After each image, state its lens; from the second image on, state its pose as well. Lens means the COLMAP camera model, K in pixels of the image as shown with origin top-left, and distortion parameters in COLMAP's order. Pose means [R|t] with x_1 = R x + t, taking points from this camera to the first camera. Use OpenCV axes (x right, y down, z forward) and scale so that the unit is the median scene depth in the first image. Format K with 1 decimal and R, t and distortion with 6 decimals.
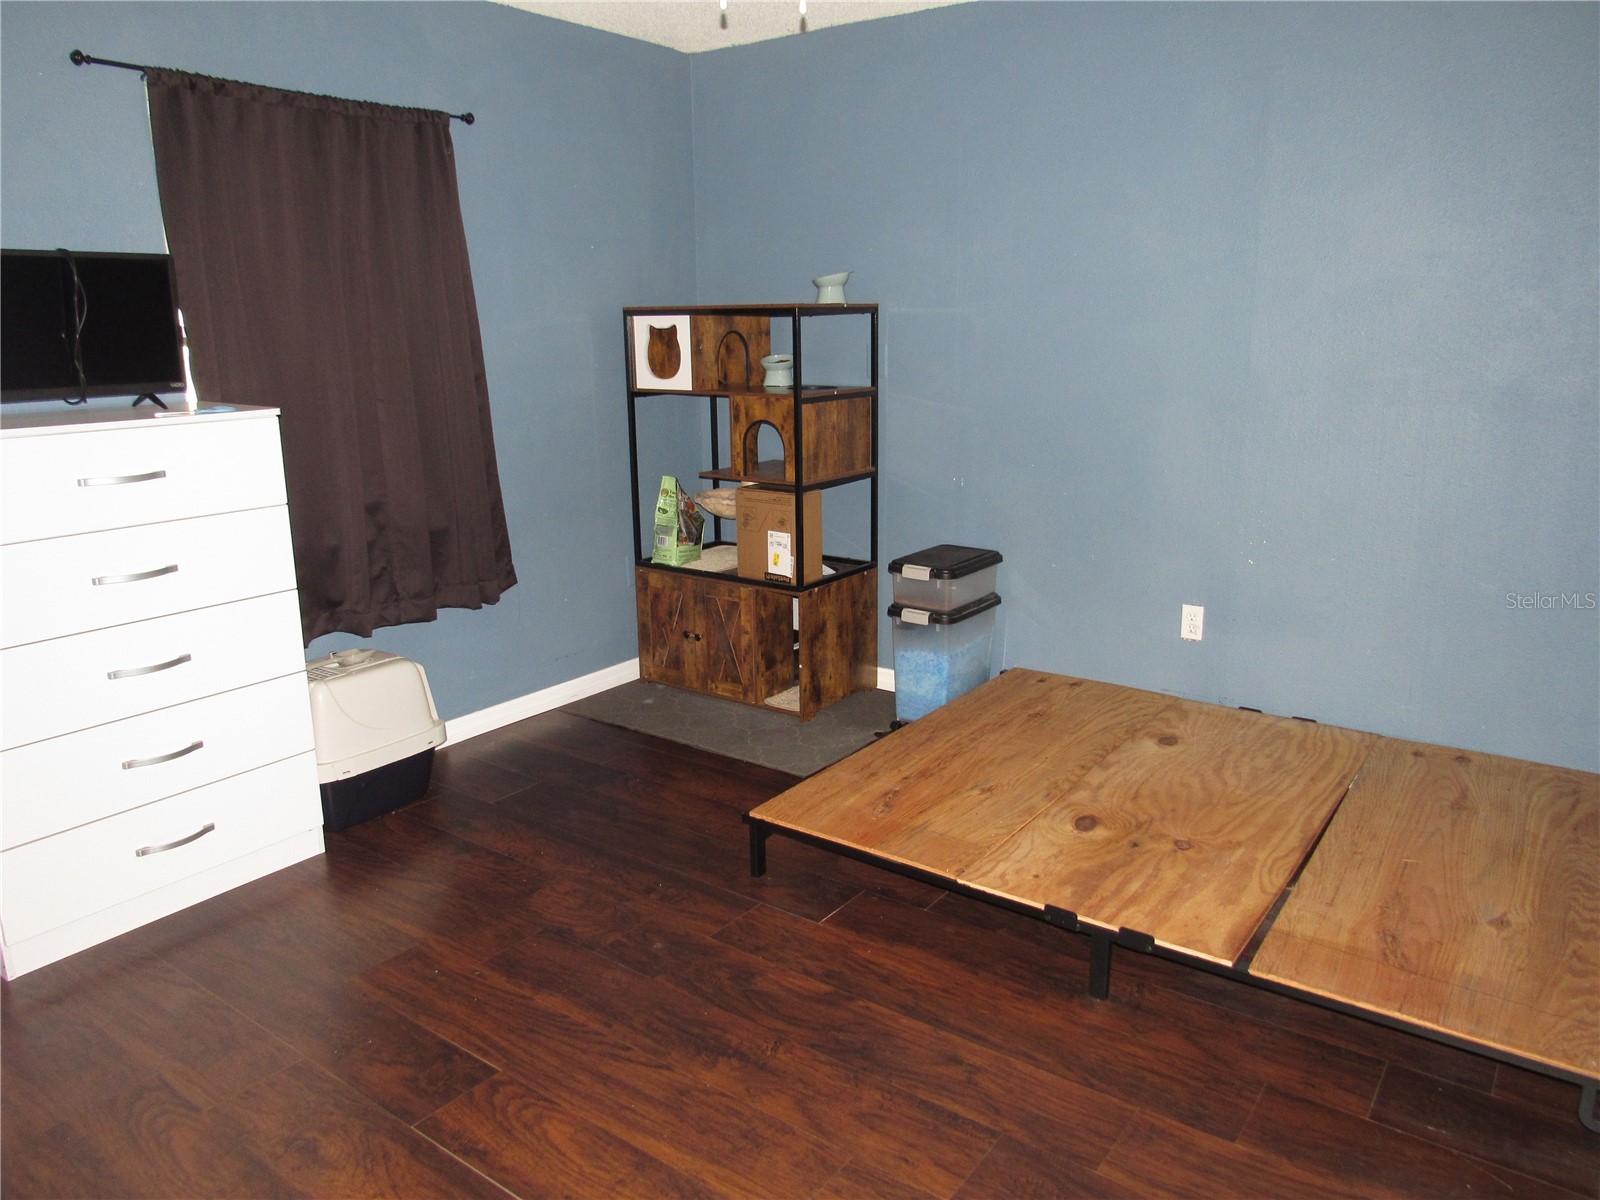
lens RADIAL K [[1152.7, 0, 800.0], [0, 1152.7, 600.0], [0, 0, 1]] dist [0.007920, -0.037856]
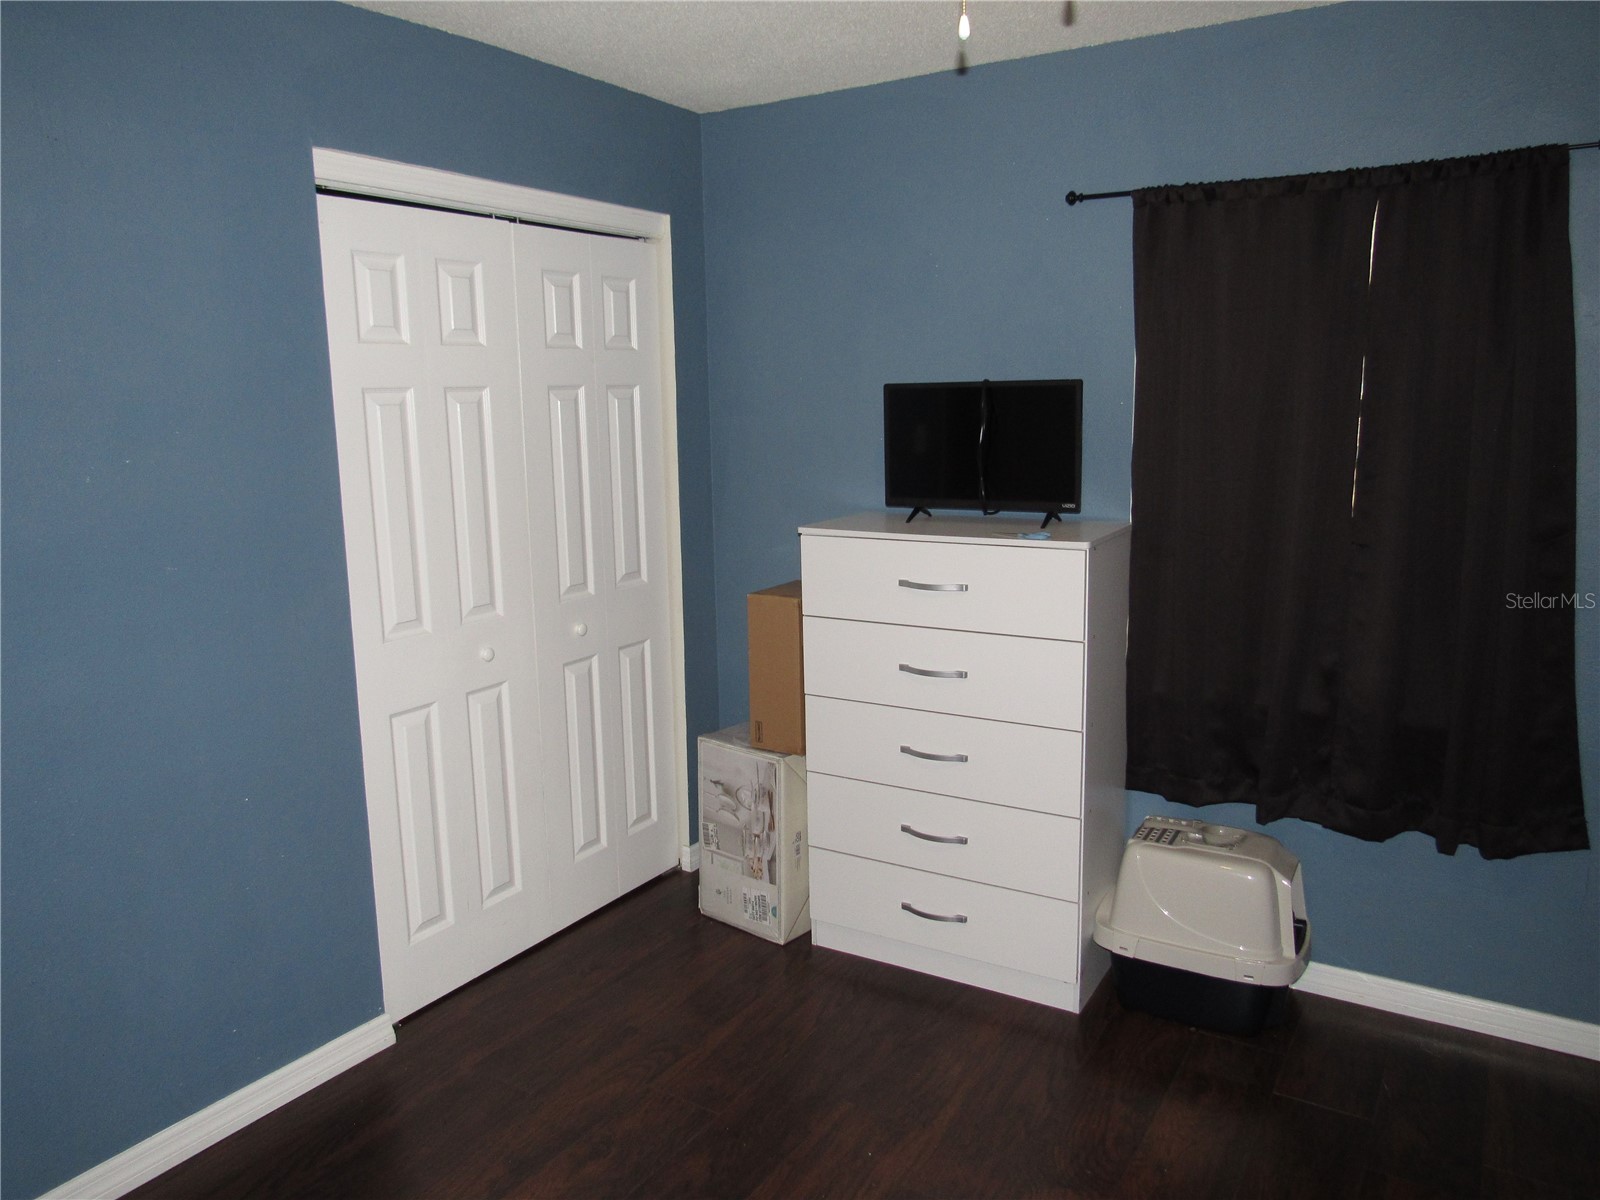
lens RADIAL K [[1152.7, 0, 800.0], [0, 1152.7, 600.0], [0, 0, 1]] dist [0.007920, -0.037856]
pose [[0.069379, 0.169586, -0.983070, 0.433843], [-0.219523, 0.963885, 0.150784, -0.196407], [0.973137, 0.205345, 0.104102, 0.644737]]
